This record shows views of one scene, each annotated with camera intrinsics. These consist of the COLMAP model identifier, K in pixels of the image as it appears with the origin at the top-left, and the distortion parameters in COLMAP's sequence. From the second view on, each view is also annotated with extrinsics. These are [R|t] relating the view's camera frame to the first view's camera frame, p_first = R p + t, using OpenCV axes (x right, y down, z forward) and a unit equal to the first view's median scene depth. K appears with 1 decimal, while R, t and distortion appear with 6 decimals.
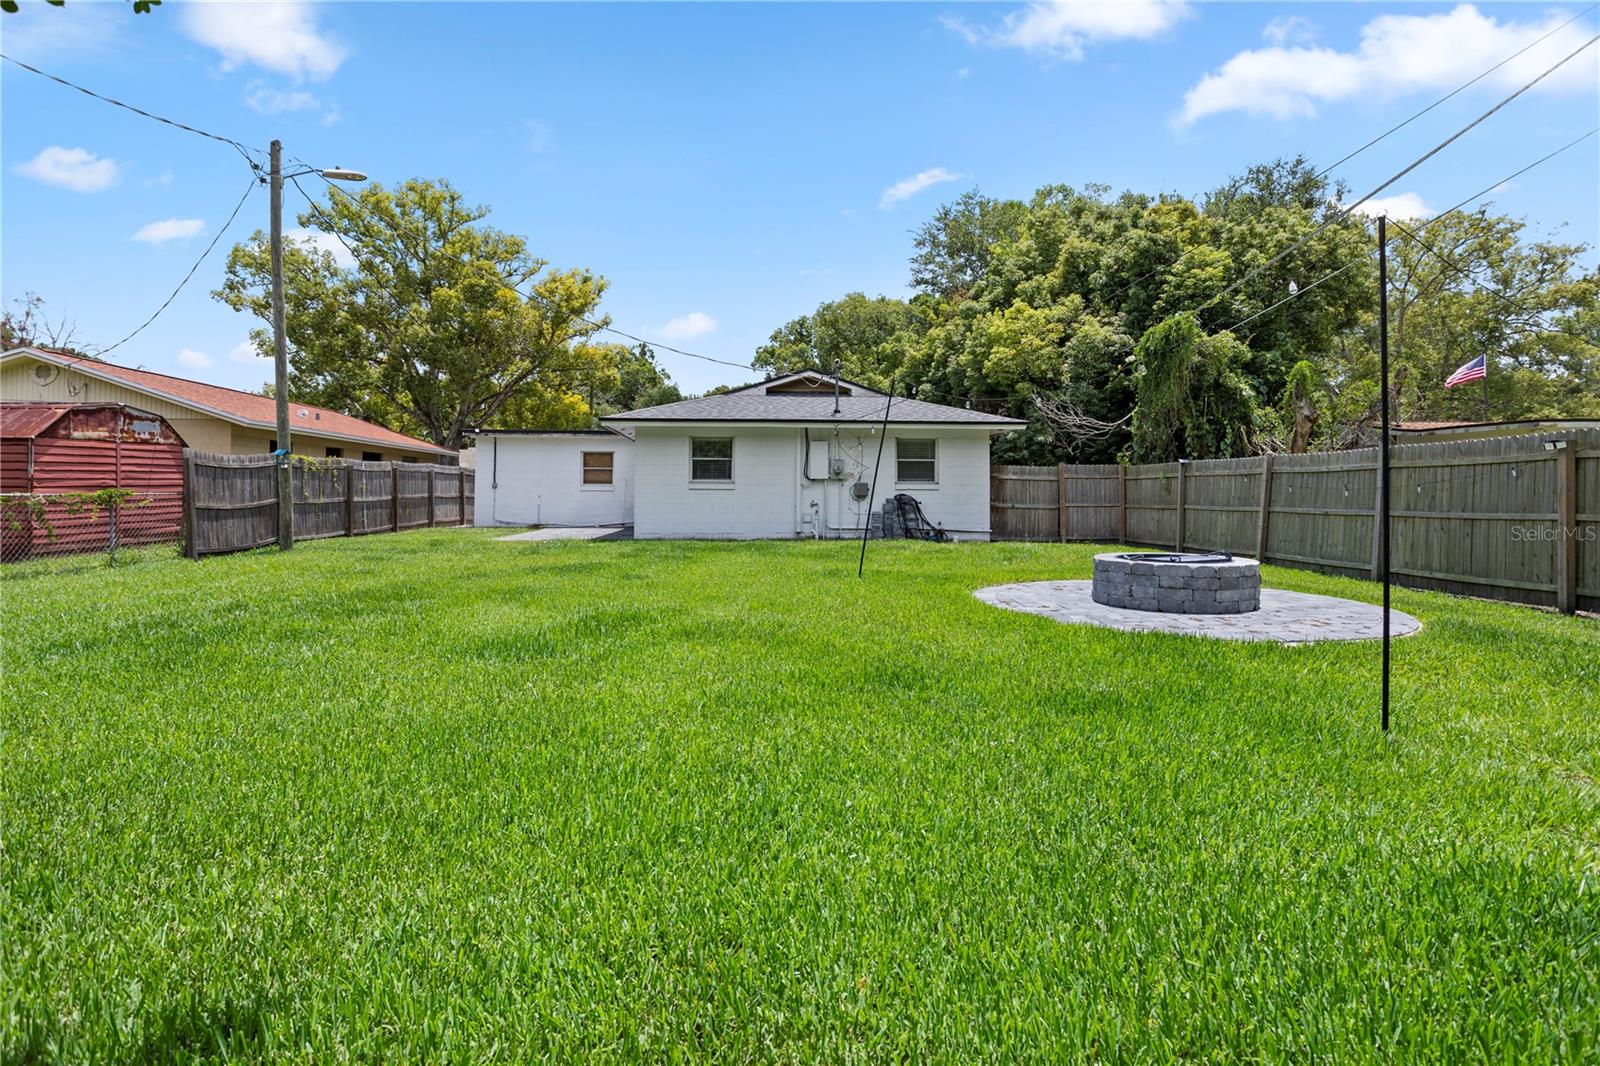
lens RADIAL K [[793.3, 0, 802.1], [0, 793.3, 457.9], [0, 0, 1]] dist [-0.050194, 0.031694]
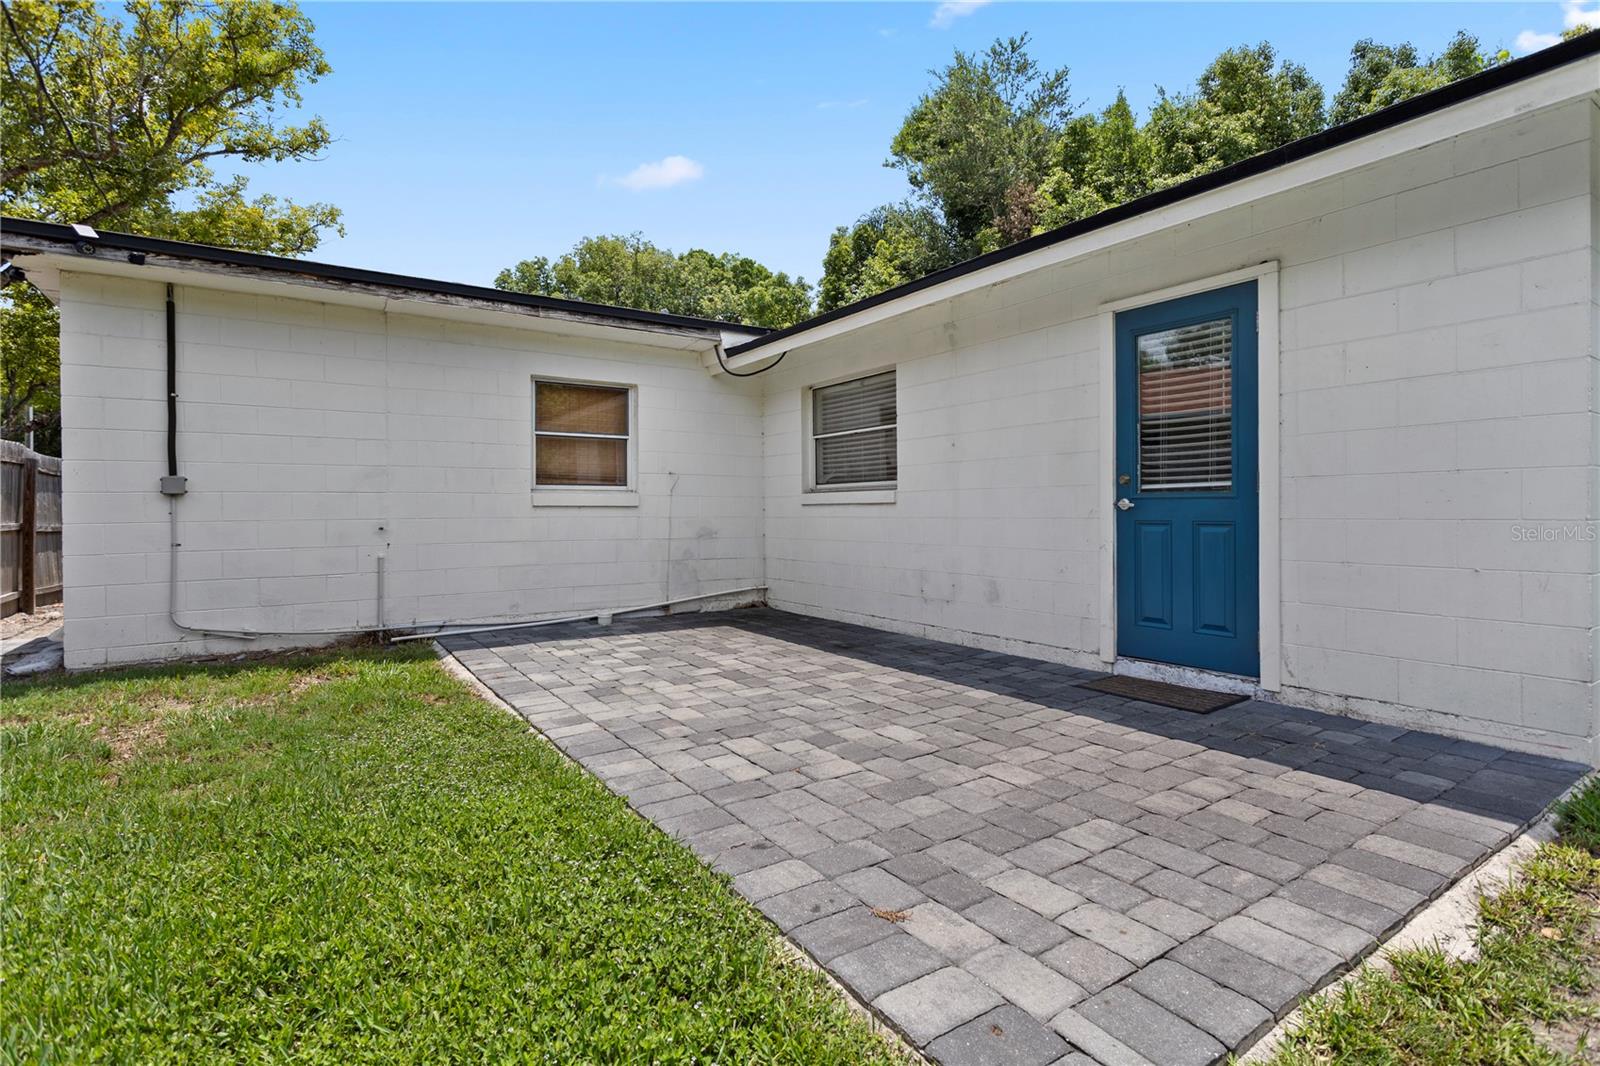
lens RADIAL K [[789.5, 0, 801.9], [0, 789.5, 512.4], [0, 0, 1]] dist [-0.047193, 0.029833]
pose [[0.872785, -0.005223, 0.488077, -0.433030], [-0.018712, 0.998850, 0.044149, 0.036272], [-0.487746, -0.047665, 0.871683, 0.900616]]
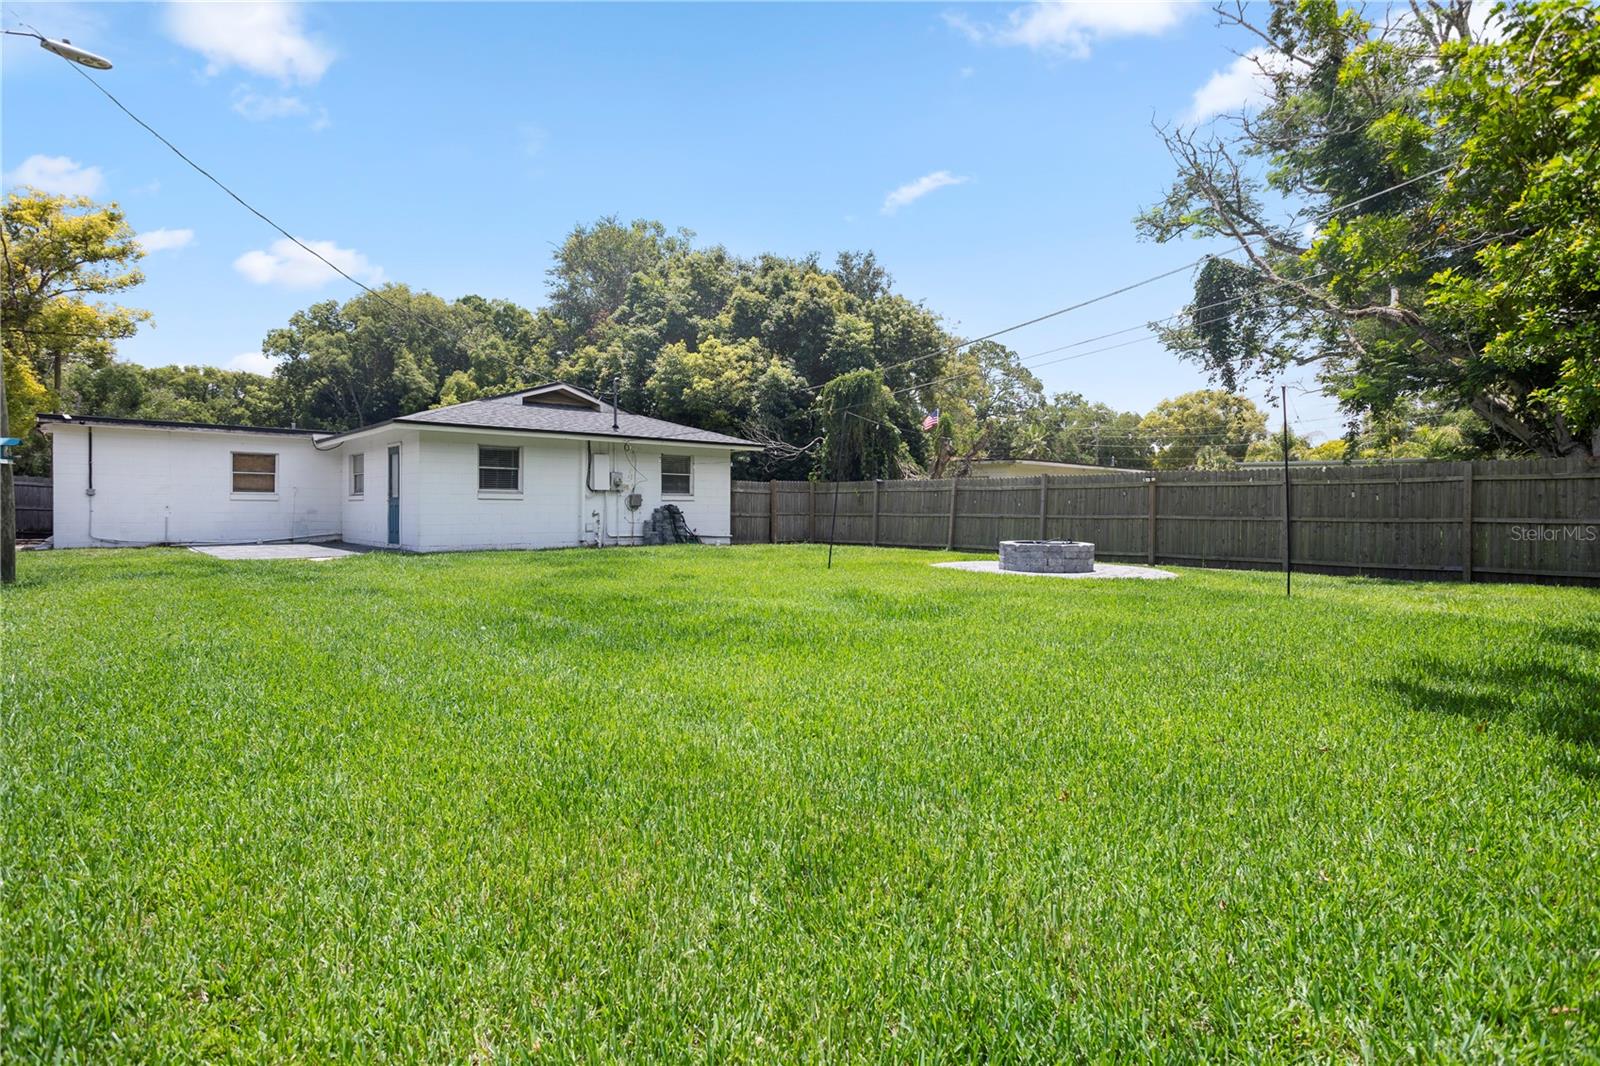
lens RADIAL K [[789.5, 0, 801.9], [0, 789.5, 512.4], [0, 0, 1]] dist [-0.047193, 0.029833]
pose [[0.783168, -0.005491, 0.621786, -0.409744], [-0.028376, 0.998604, 0.044561, 0.001805], [-0.621163, -0.052542, 0.781918, 0.011244]]
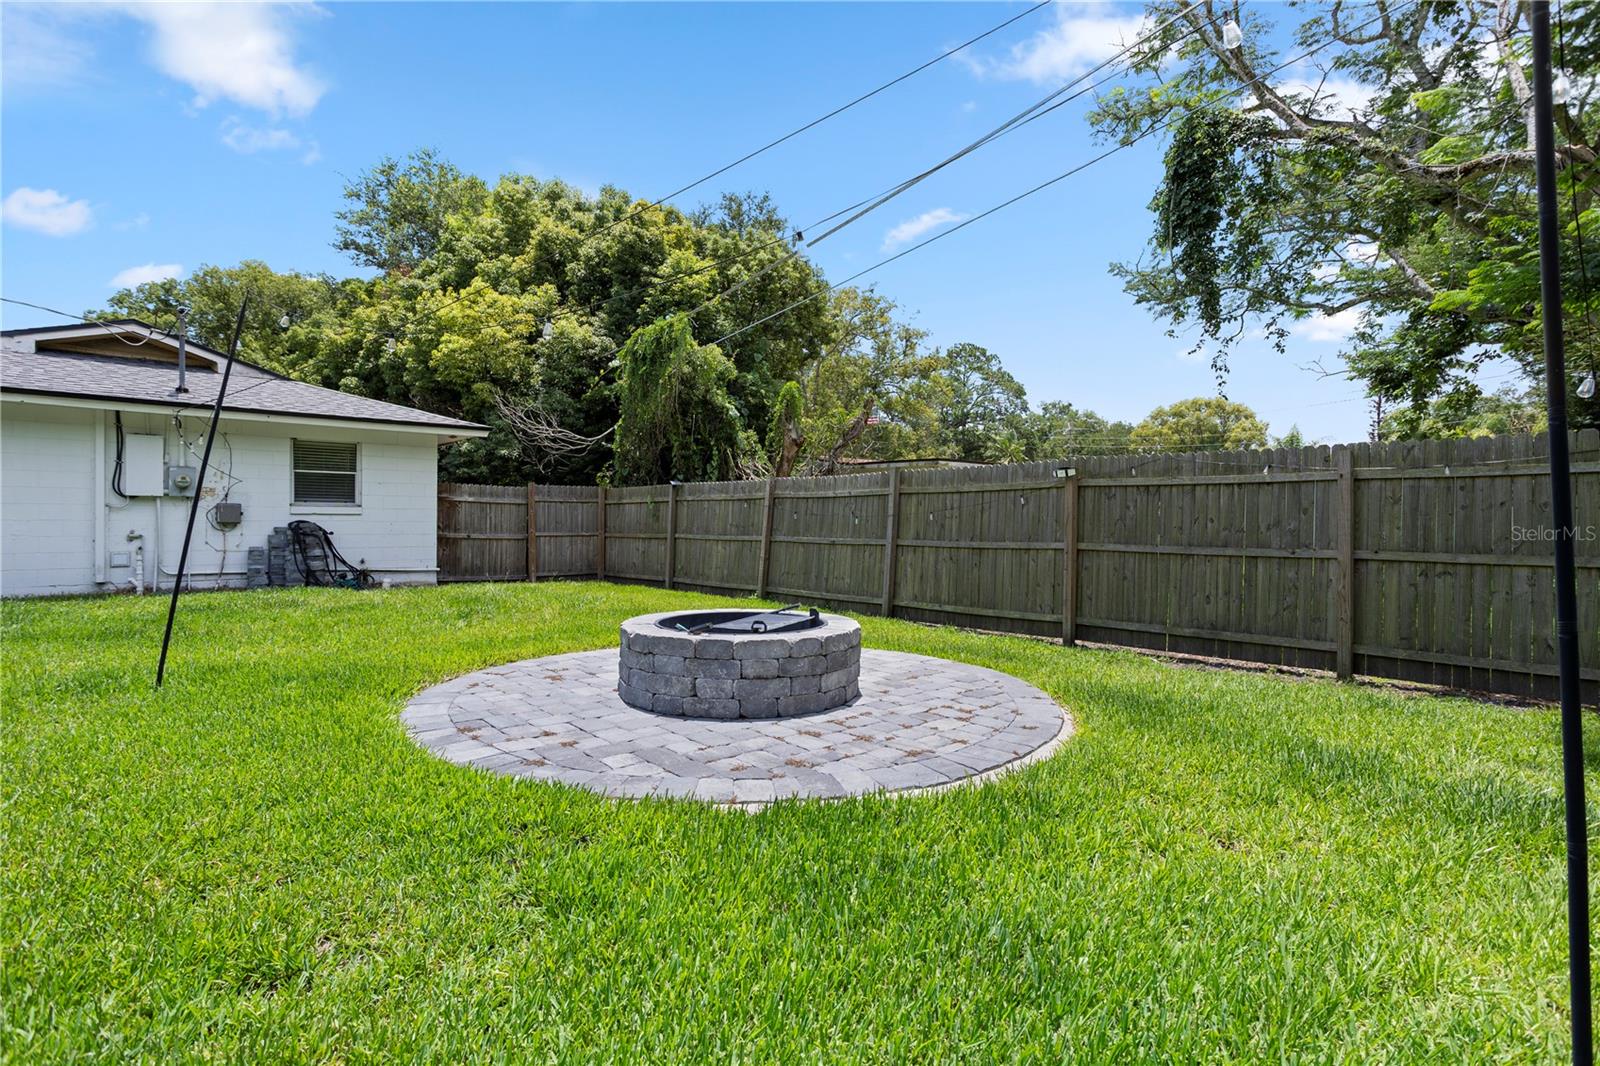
lens RADIAL K [[788.2, 0, 803.9], [0, 788.2, 525.0], [0, 0, 1]] dist [-0.052105, 0.032633]
pose [[0.782093, -0.002457, 0.623157, 0.046937], [-0.029730, 0.998706, 0.041250, 0.008659], [-0.622453, -0.050788, 0.781008, 0.199673]]
